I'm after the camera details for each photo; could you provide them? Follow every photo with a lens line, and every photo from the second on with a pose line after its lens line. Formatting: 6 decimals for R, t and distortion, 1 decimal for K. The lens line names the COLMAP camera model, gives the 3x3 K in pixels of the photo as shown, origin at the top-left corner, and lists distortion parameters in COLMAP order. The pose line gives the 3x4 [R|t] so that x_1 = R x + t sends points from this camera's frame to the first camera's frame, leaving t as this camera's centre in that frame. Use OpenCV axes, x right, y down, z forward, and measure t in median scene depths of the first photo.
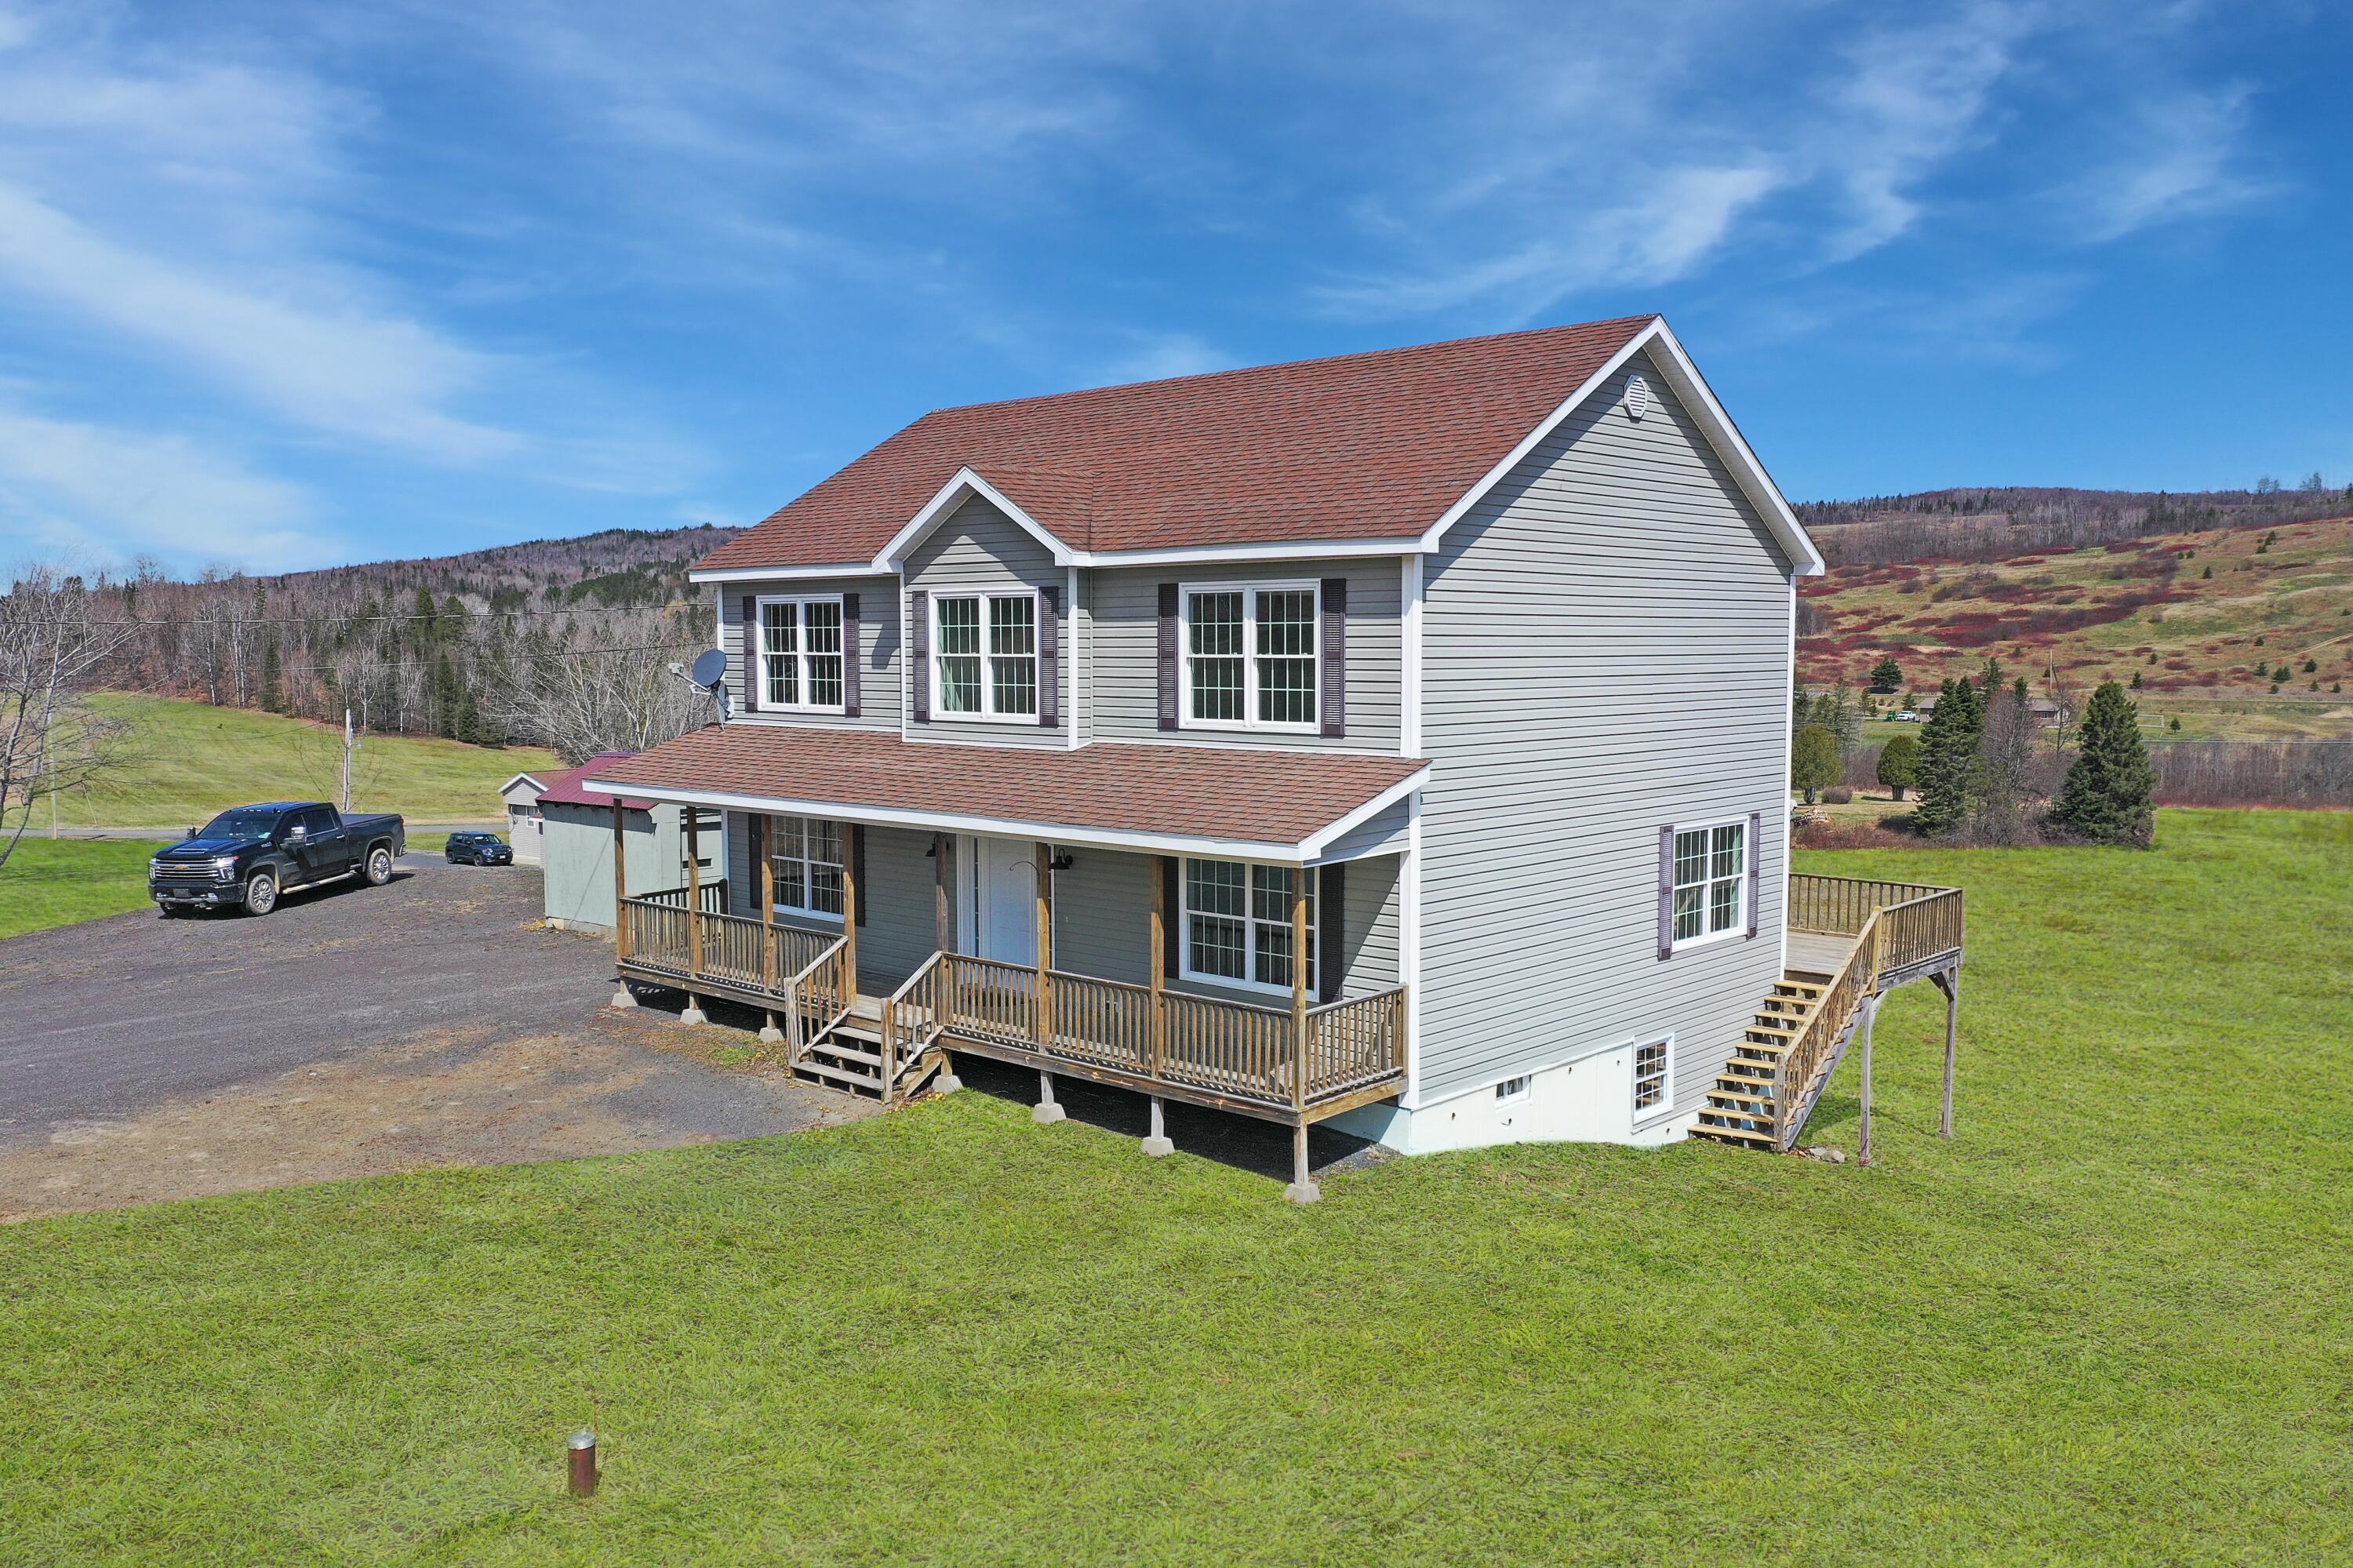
lens RADIAL K [[1860.8, 0, 1159.5], [0, 1860.8, 787.3], [0, 0, 1]] dist [0.004921, 0.000676]
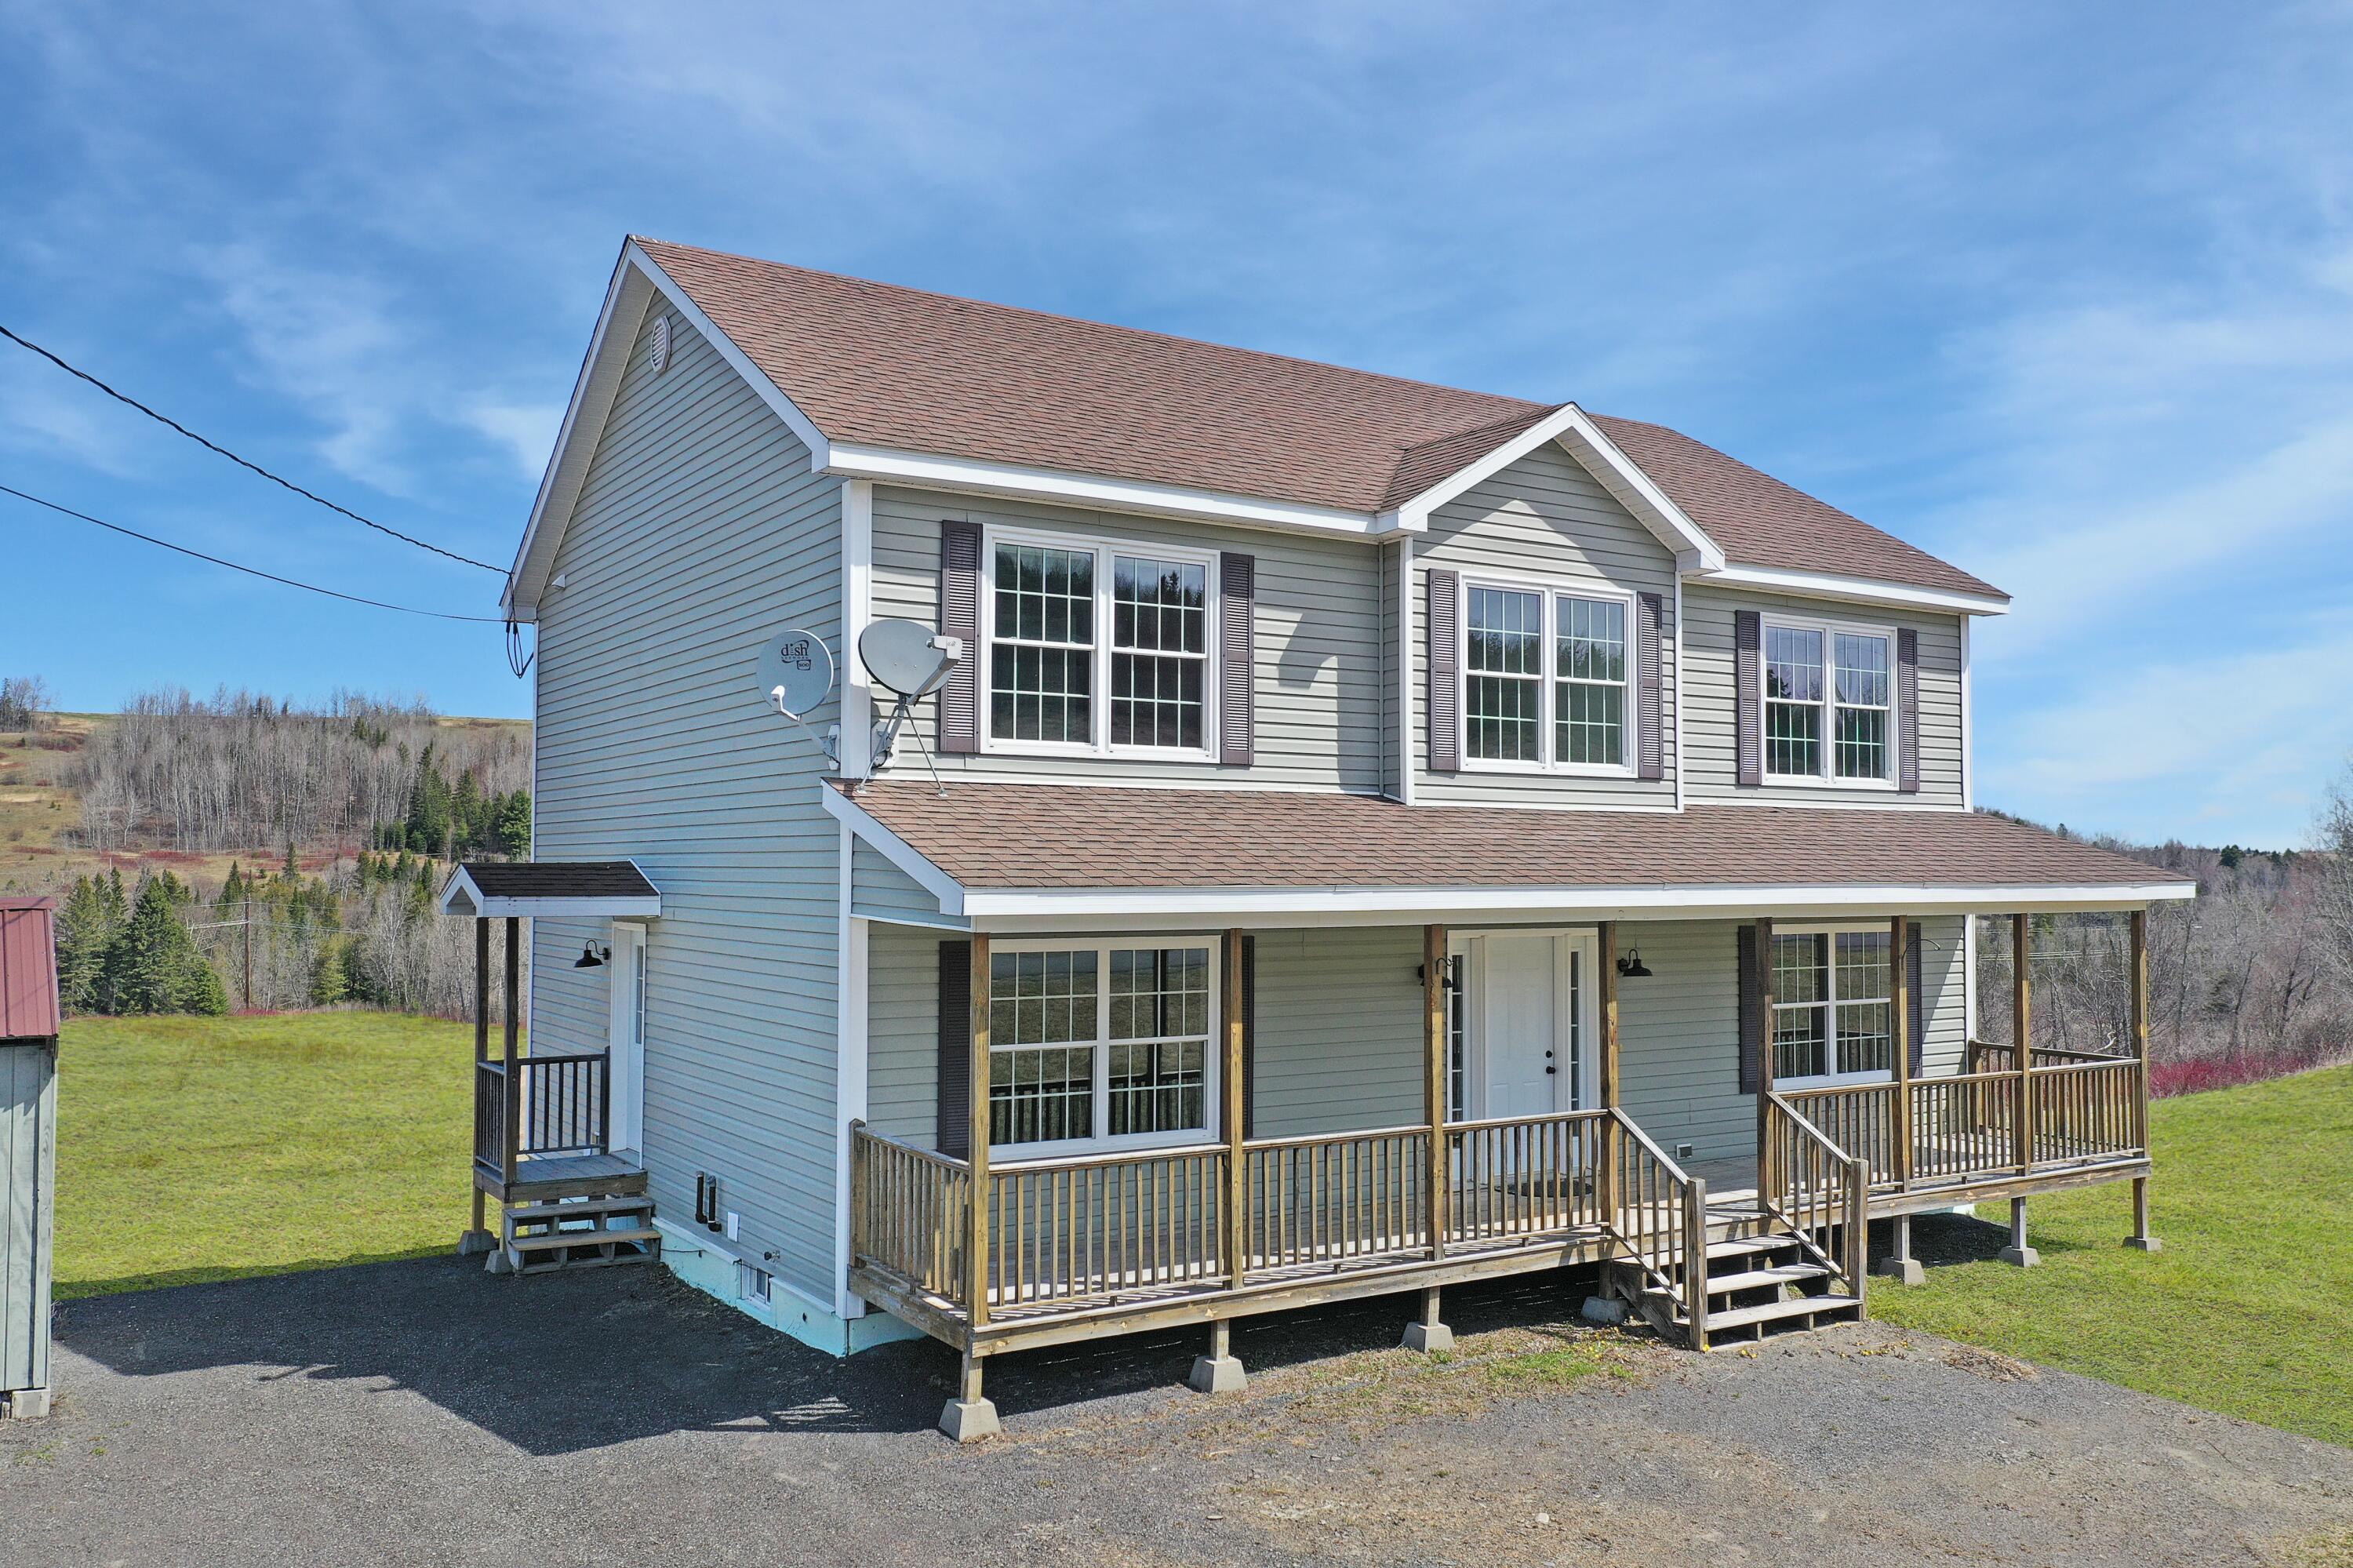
lens RADIAL K [[1860.8, 0, 1159.5], [0, 1860.8, 787.3], [0, 0, 1]] dist [0.004921, 0.000676]
pose [[0.251131, 0.045941, 0.966862, -0.724130], [0.071482, 0.995265, -0.065858, 0.004026], [-0.965310, 0.085652, 0.246658, 0.886176]]
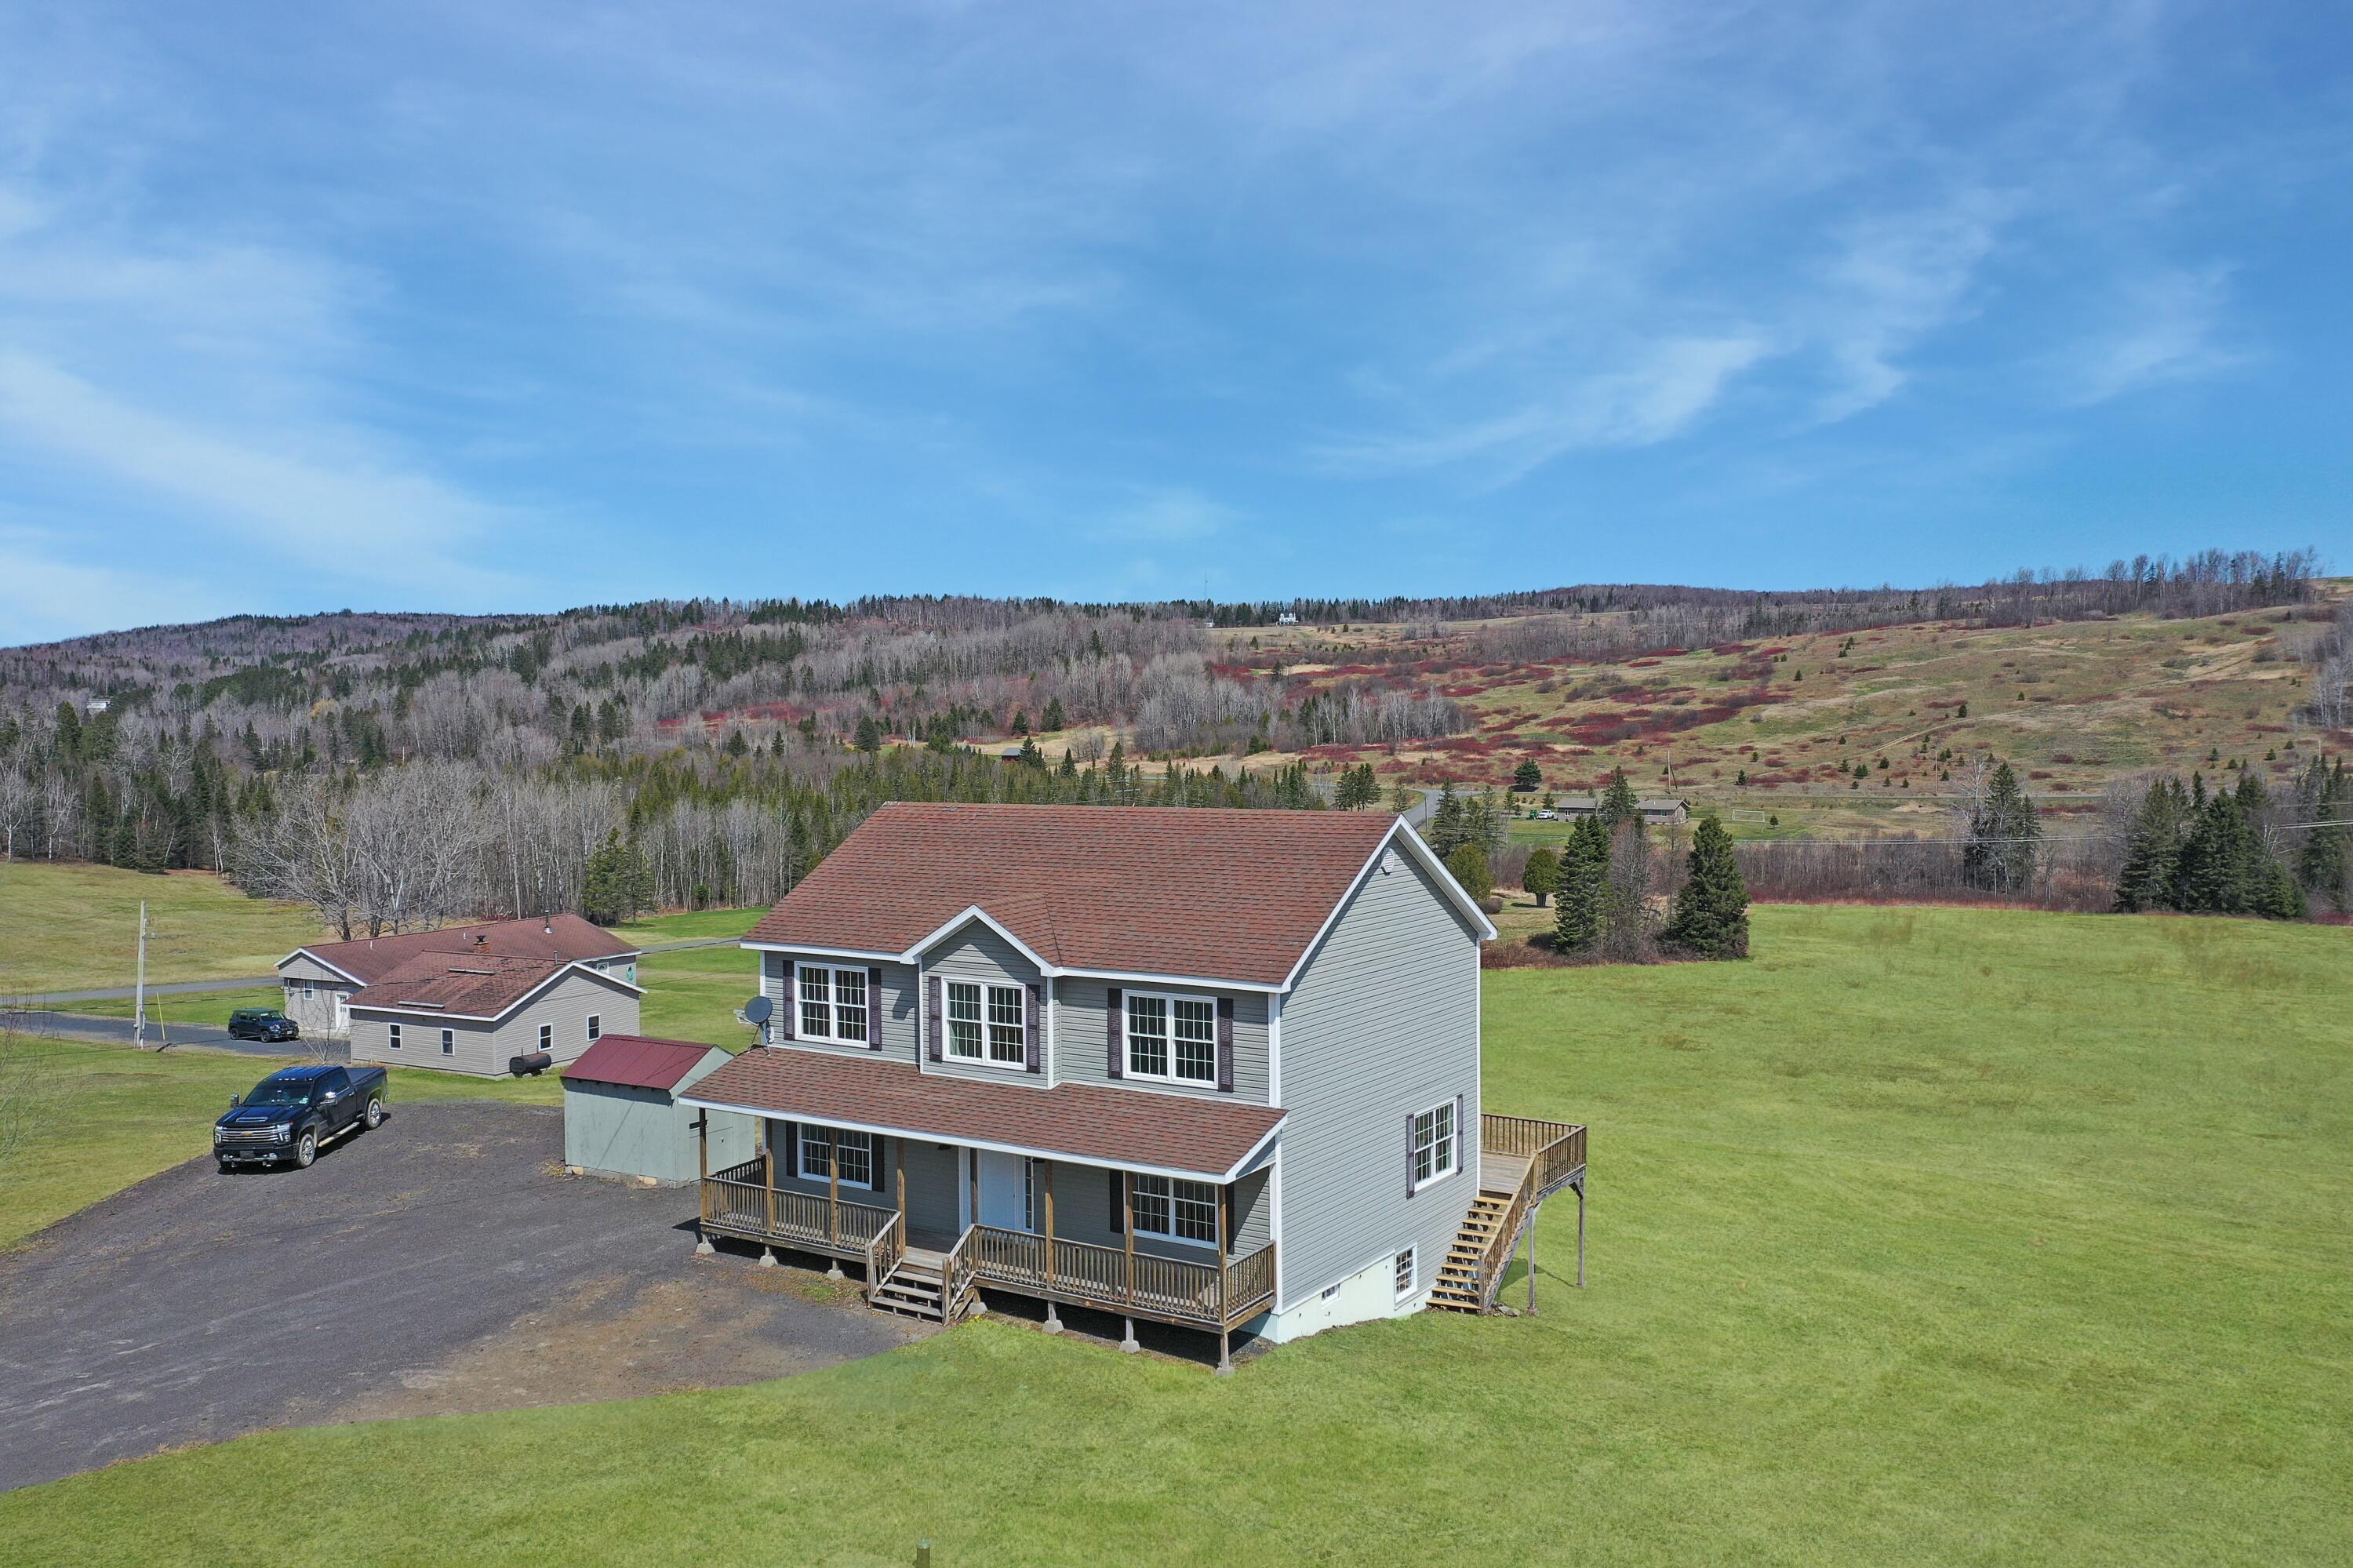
lens RADIAL K [[1860.8, 0, 1159.5], [0, 1860.8, 787.3], [0, 0, 1]] dist [0.004921, 0.000676]
pose [[0.984384, -0.012151, 0.175616, -0.200599], [0.020020, 0.998870, -0.043107, -0.179351], [-0.174894, 0.045950, 0.983515, -0.508920]]
